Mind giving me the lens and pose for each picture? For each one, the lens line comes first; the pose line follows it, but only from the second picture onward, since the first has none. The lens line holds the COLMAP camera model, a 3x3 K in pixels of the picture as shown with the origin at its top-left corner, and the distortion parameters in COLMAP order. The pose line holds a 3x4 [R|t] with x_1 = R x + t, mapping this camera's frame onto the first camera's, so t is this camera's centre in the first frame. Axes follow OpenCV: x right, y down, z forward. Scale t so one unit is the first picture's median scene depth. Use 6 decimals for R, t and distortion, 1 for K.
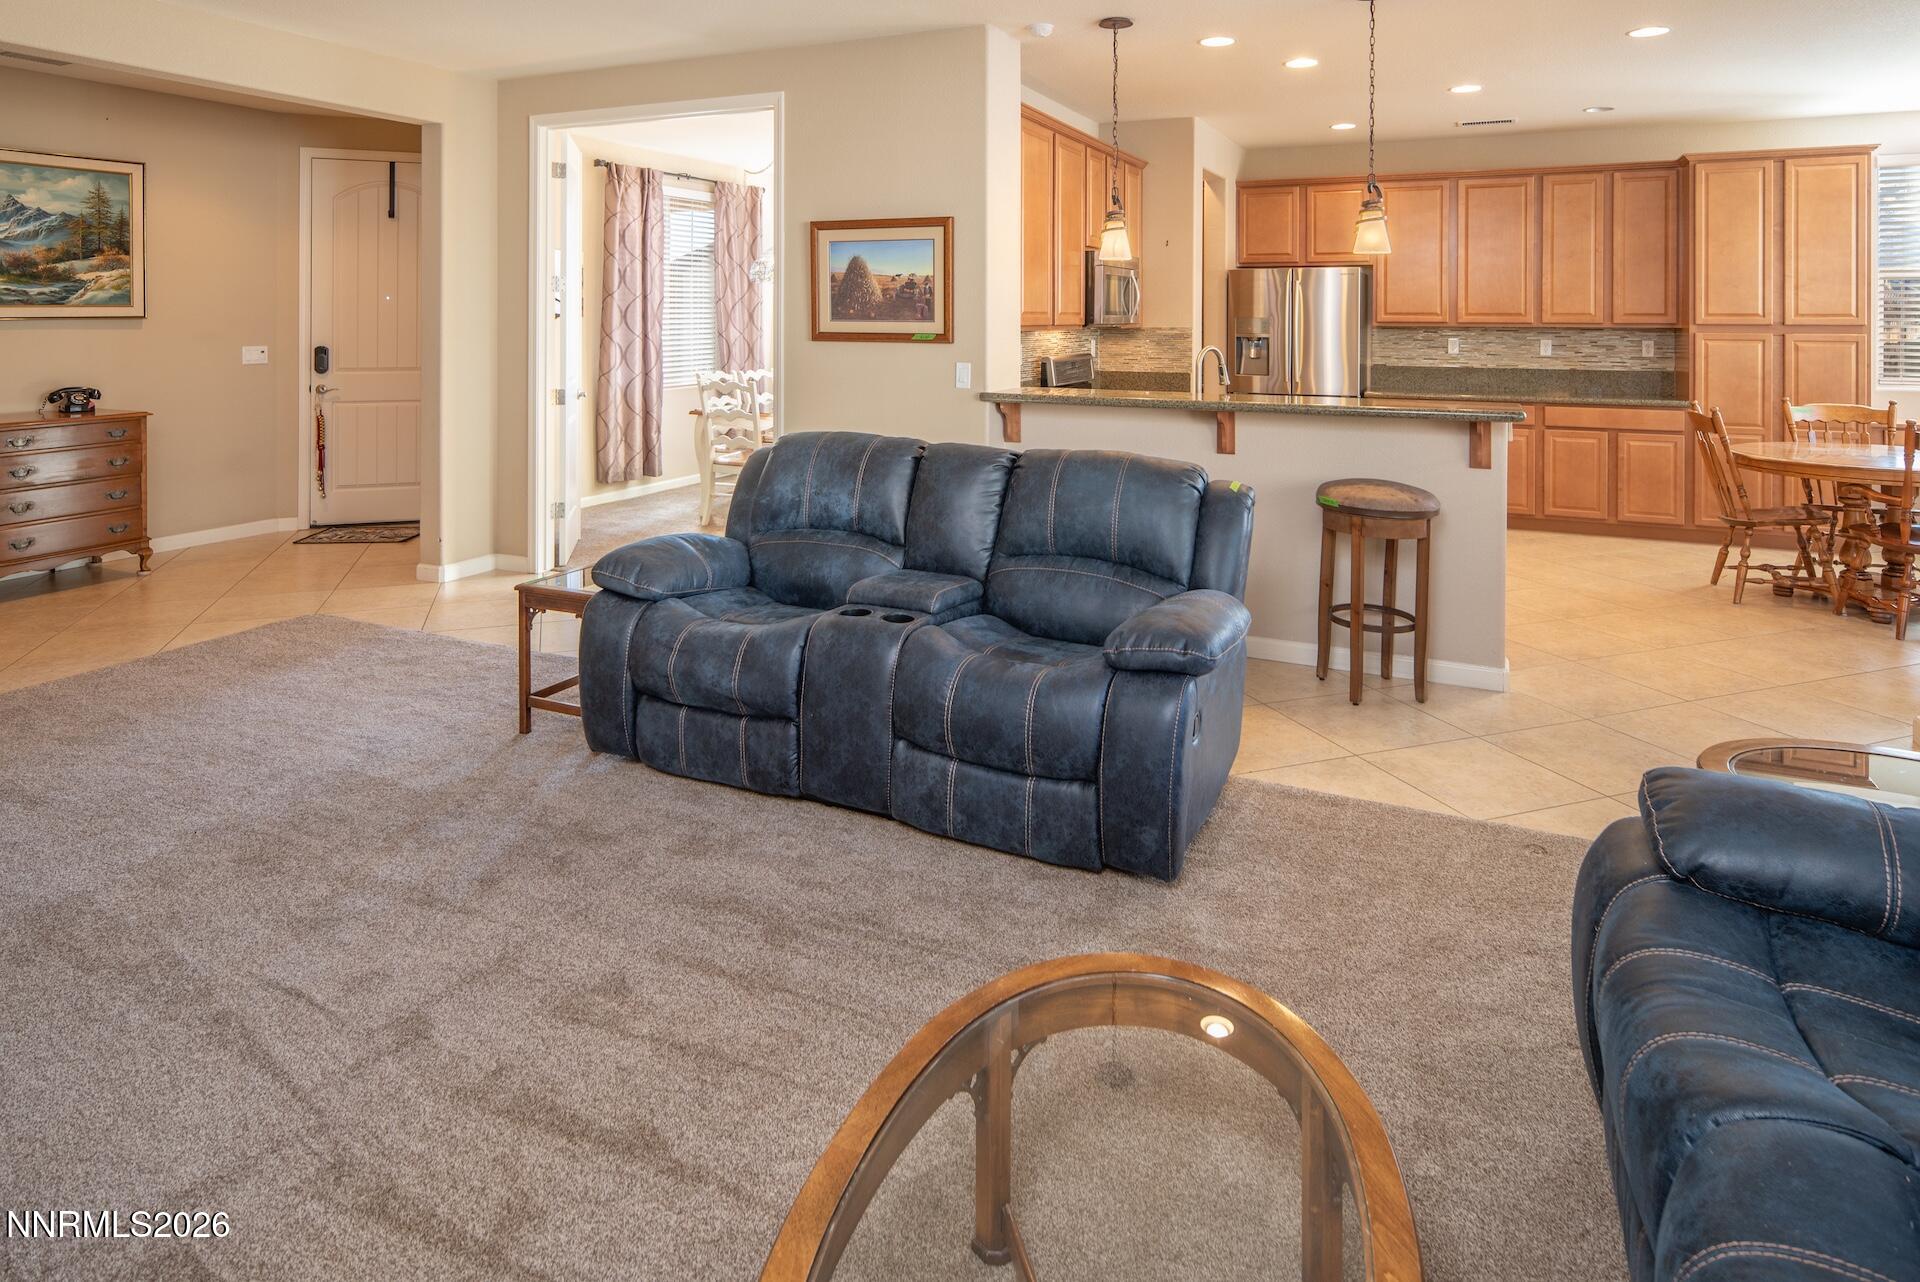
lens RADIAL K [[1098.5, 0, 962.1], [0, 1098.5, 550.2], [0, 0, 1]] dist [0.000980, 0.000415]
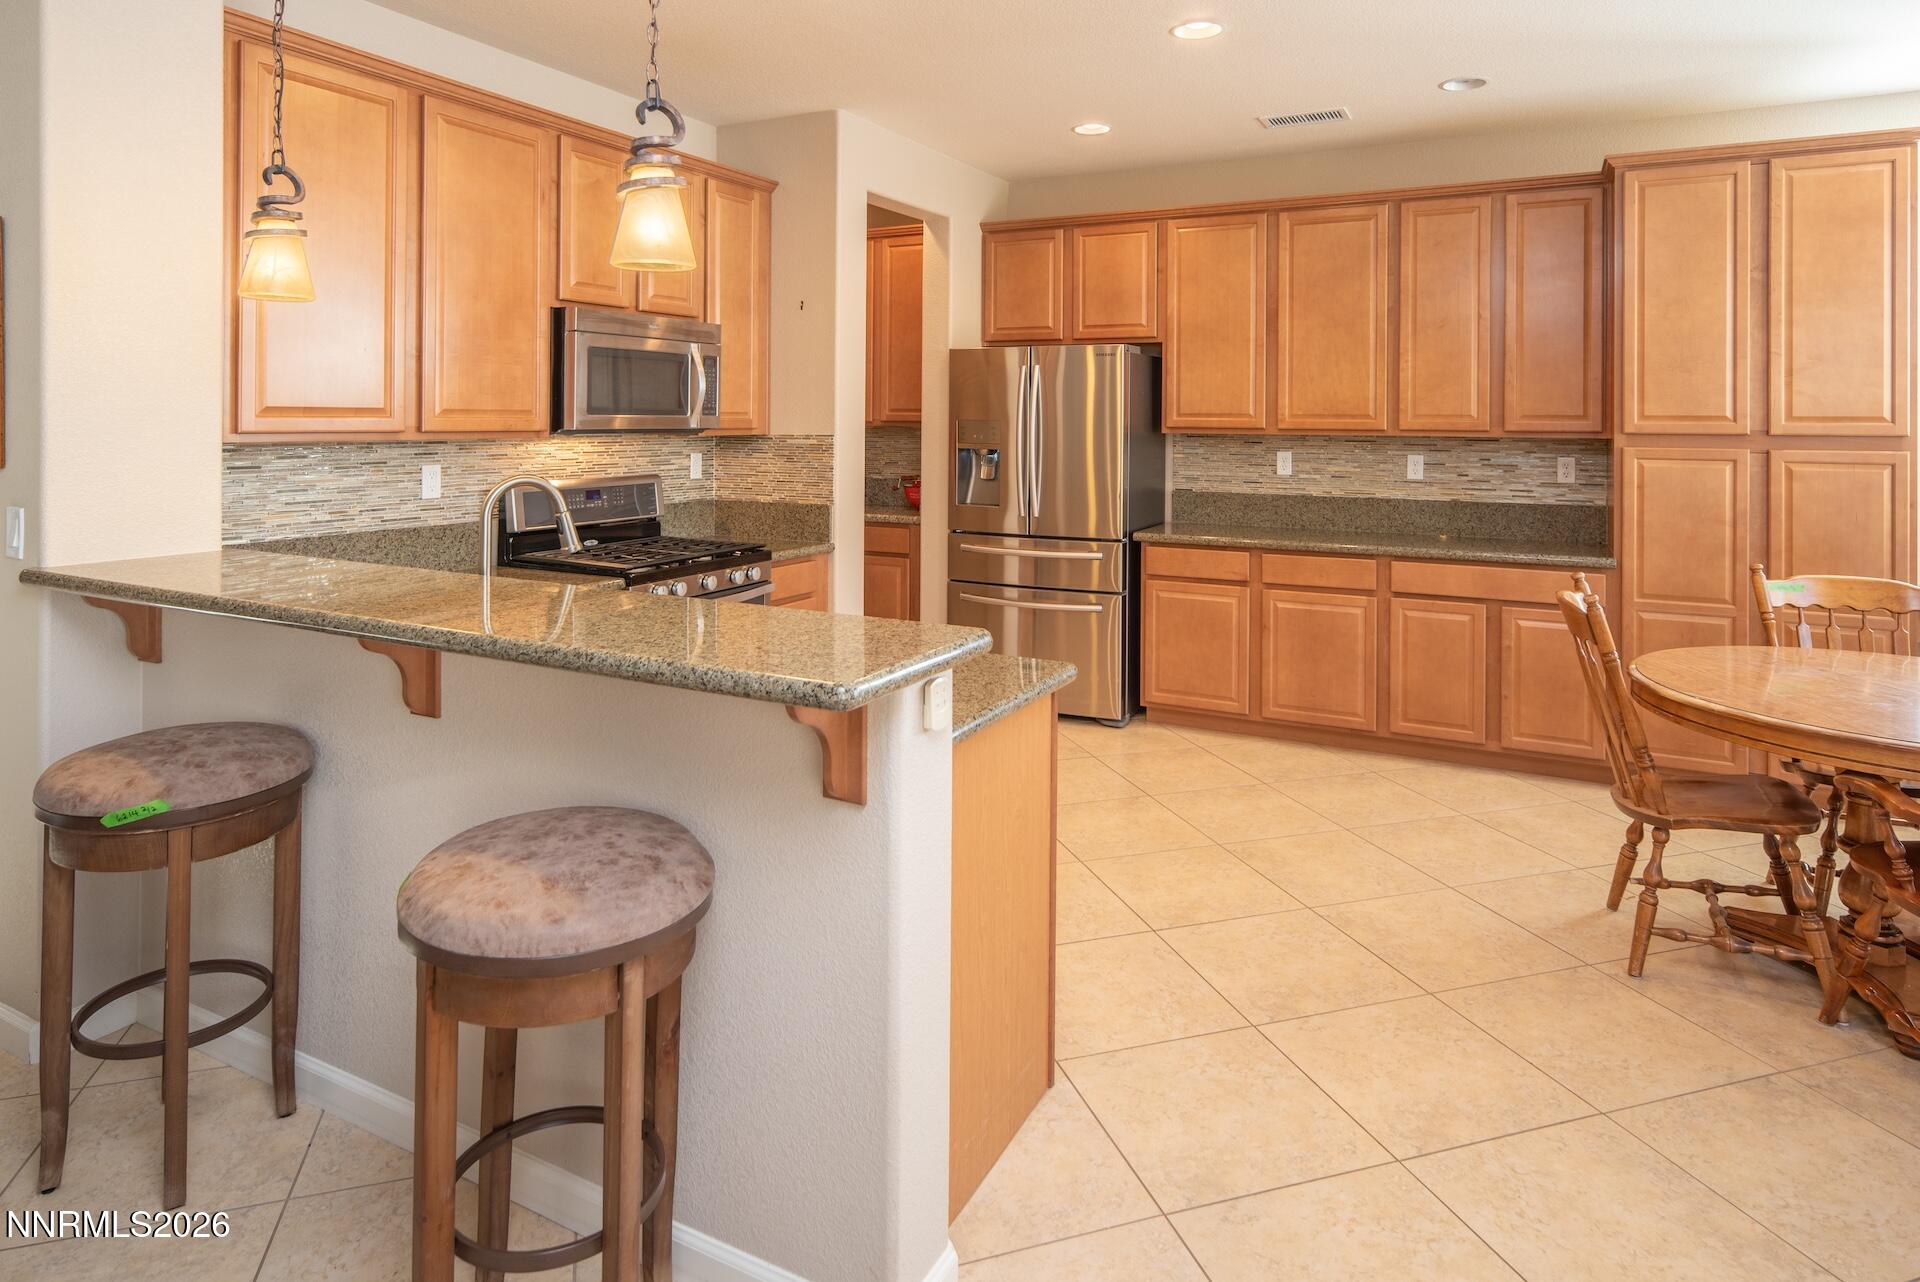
lens RADIAL K [[1111.6, 0, 960.0], [0, 1111.6, 641.0], [0, 0, 1]] dist [-0.000734, 0.002027]
pose [[0.999184, 0.011369, -0.038757, 0.309812], [-0.011853, 0.999854, -0.012295, -0.074636], [0.038612, 0.012744, 0.999173, 0.353654]]
